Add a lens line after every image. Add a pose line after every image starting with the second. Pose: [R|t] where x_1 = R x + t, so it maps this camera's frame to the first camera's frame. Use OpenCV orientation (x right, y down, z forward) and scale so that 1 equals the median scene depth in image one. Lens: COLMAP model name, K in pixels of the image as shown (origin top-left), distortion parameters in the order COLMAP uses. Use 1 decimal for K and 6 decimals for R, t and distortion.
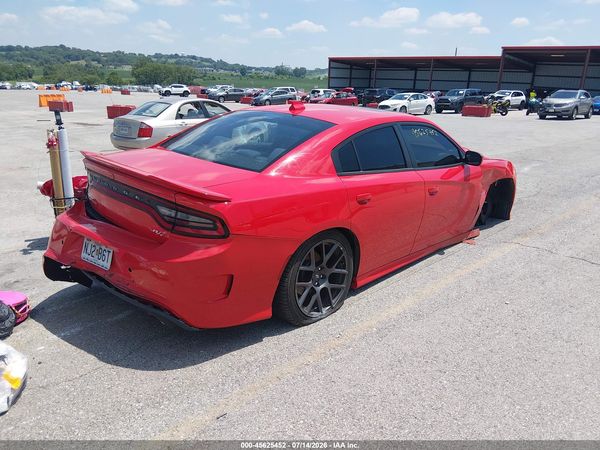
lens RADIAL K [[454.1, 0, 298.5], [0, 454.1, 228.1], [0, 0, 1]] dist [0.074942, -0.125993]
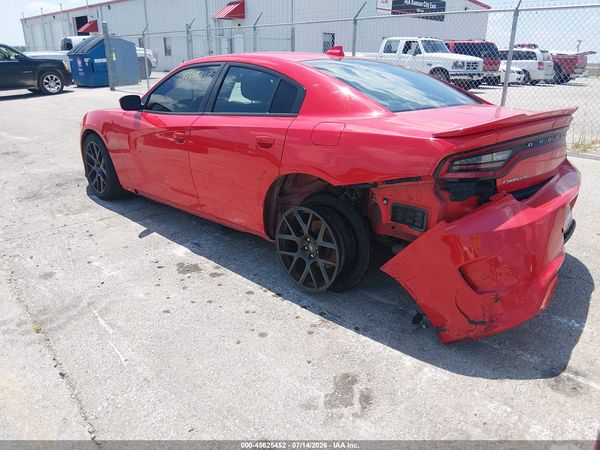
lens RADIAL K [[454.1, 0, 300.0], [0, 454.1, 226.7], [0, 0, 1]] dist [0.074942, -0.125993]
pose [[0.003326, -0.366021, 0.930601, -0.101941], [0.303030, 0.887218, 0.347874, -0.031040], [-0.952975, 0.280843, 0.113866, 0.110727]]
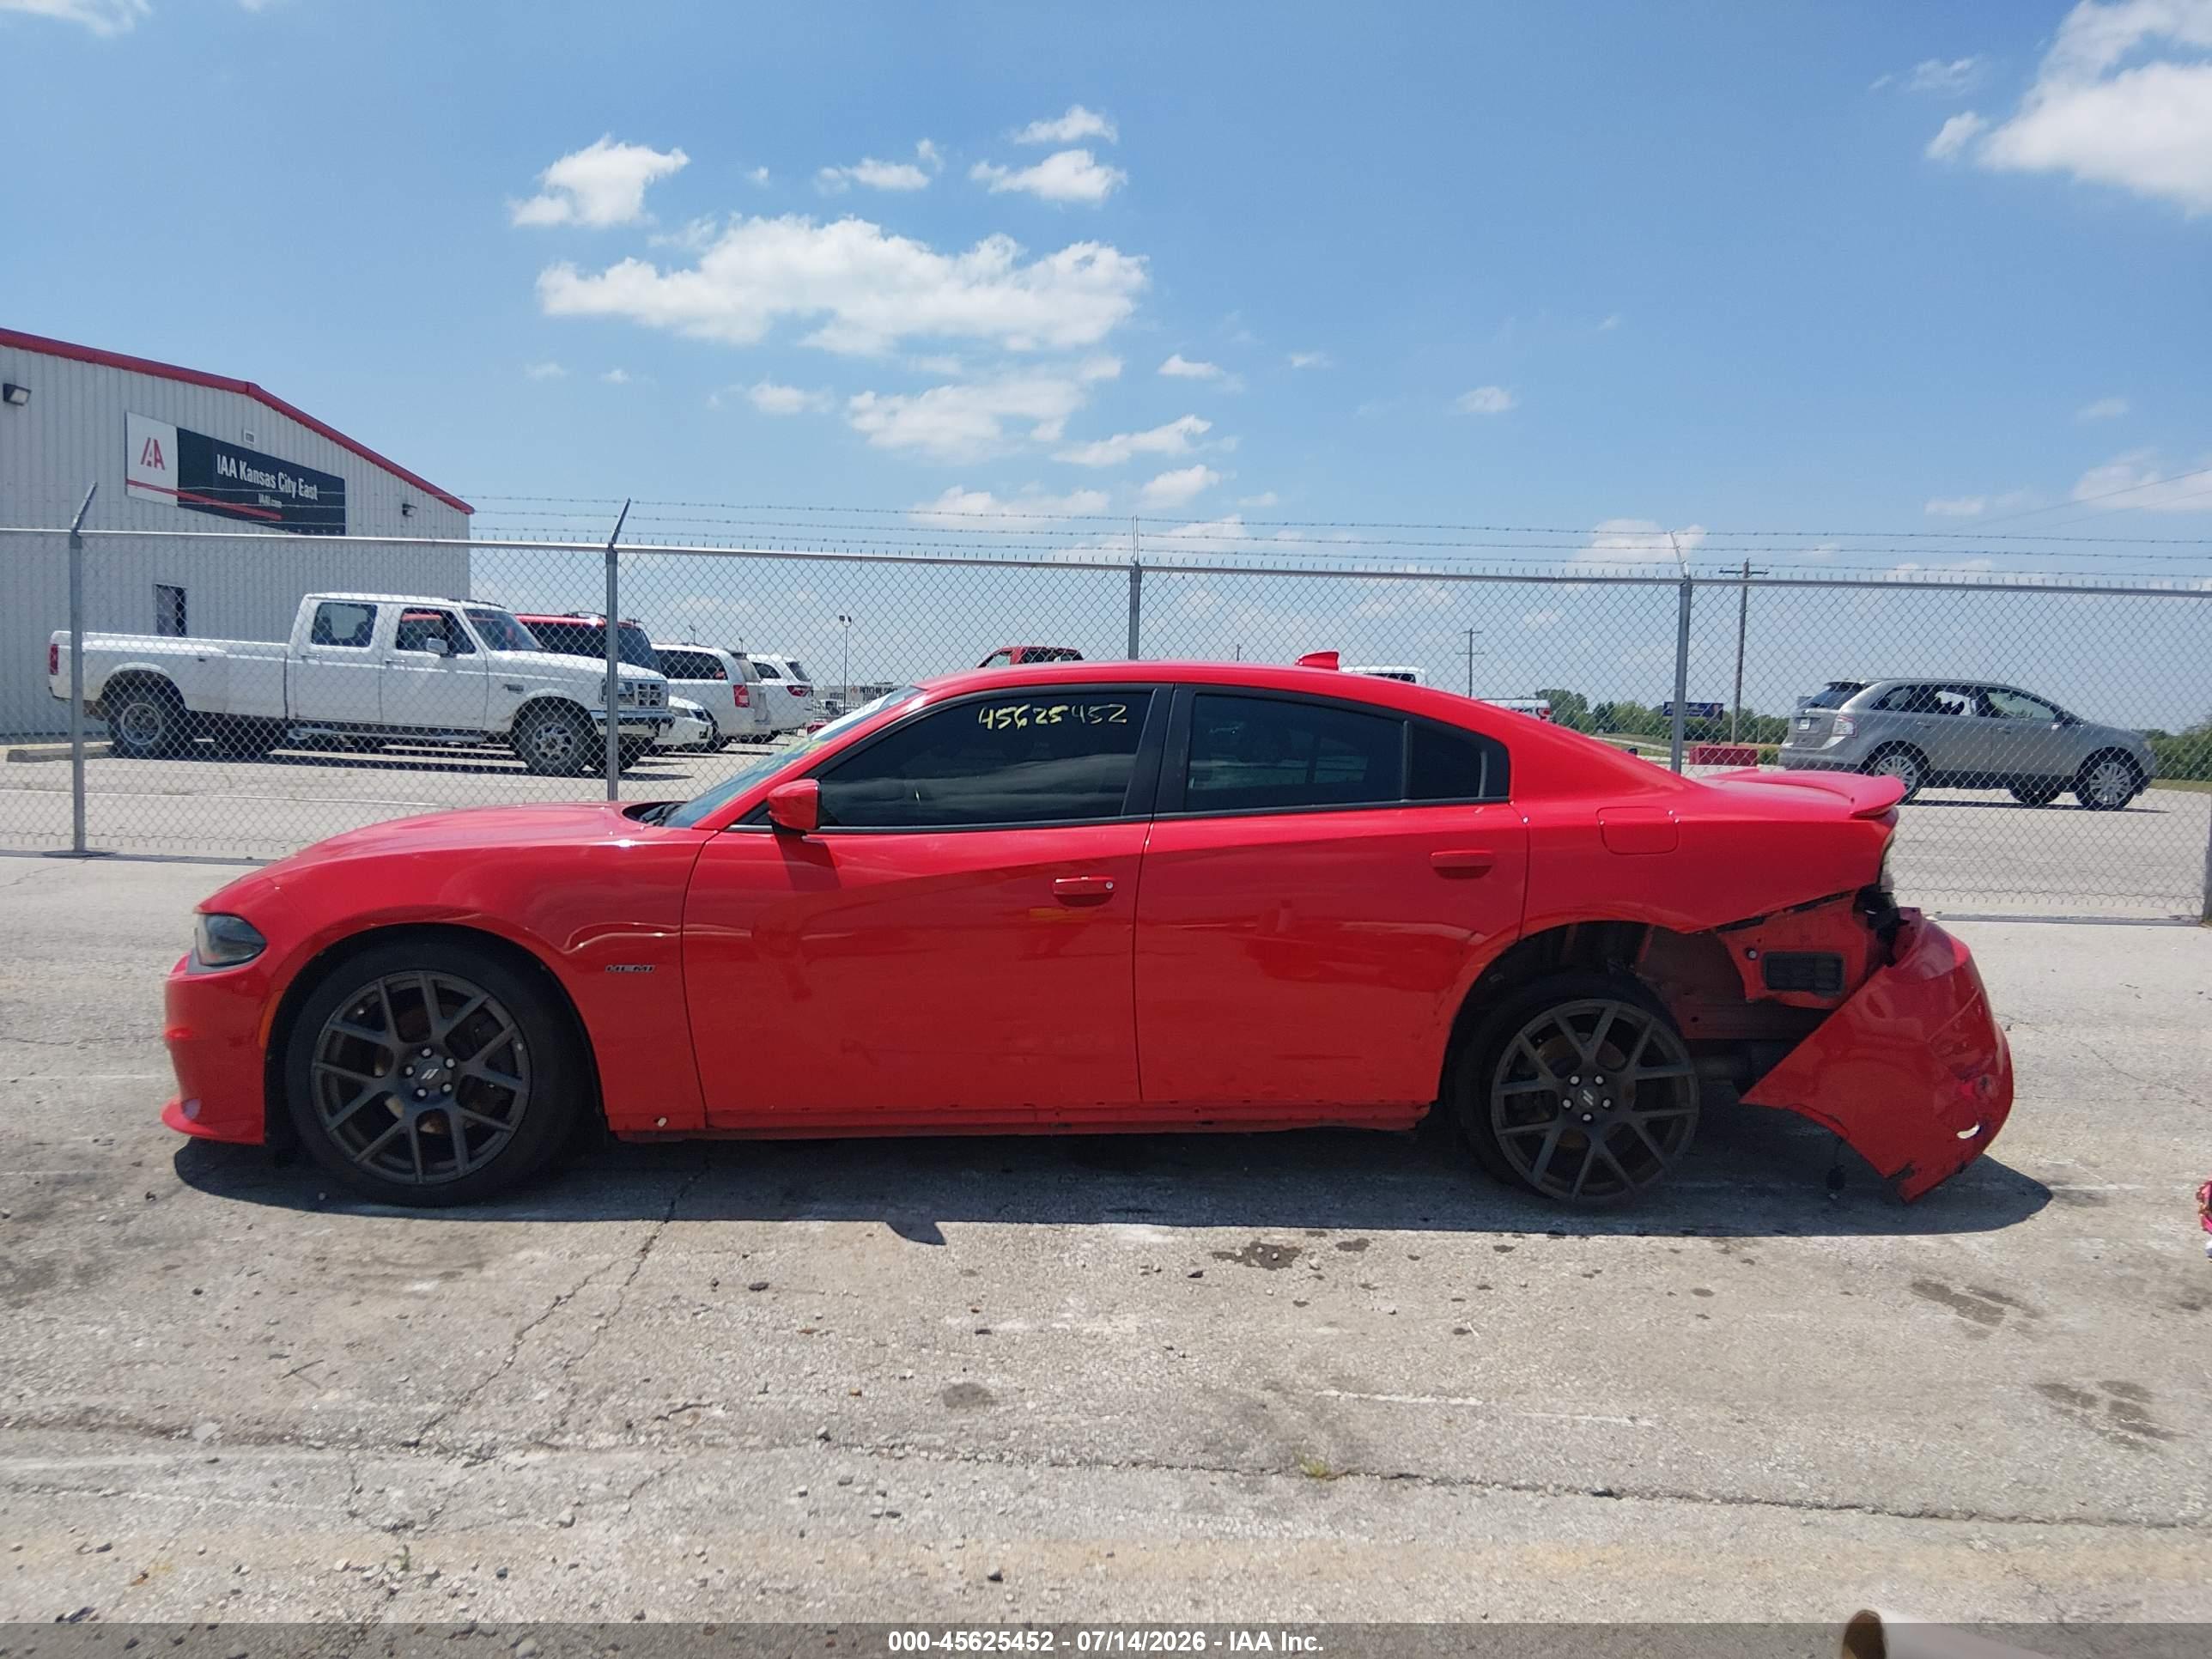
lens RADIAL K [[1674.1, 0, 1093.7], [0, 1674.1, 827.5], [0, 0, 1]] dist [0.074942, -0.125993]
pose [[-0.722523, -0.097019, 0.684505, -0.086915], [0.172129, 0.933681, 0.314025, -0.063567], [-0.669576, 0.344714, -0.657906, 0.217619]]
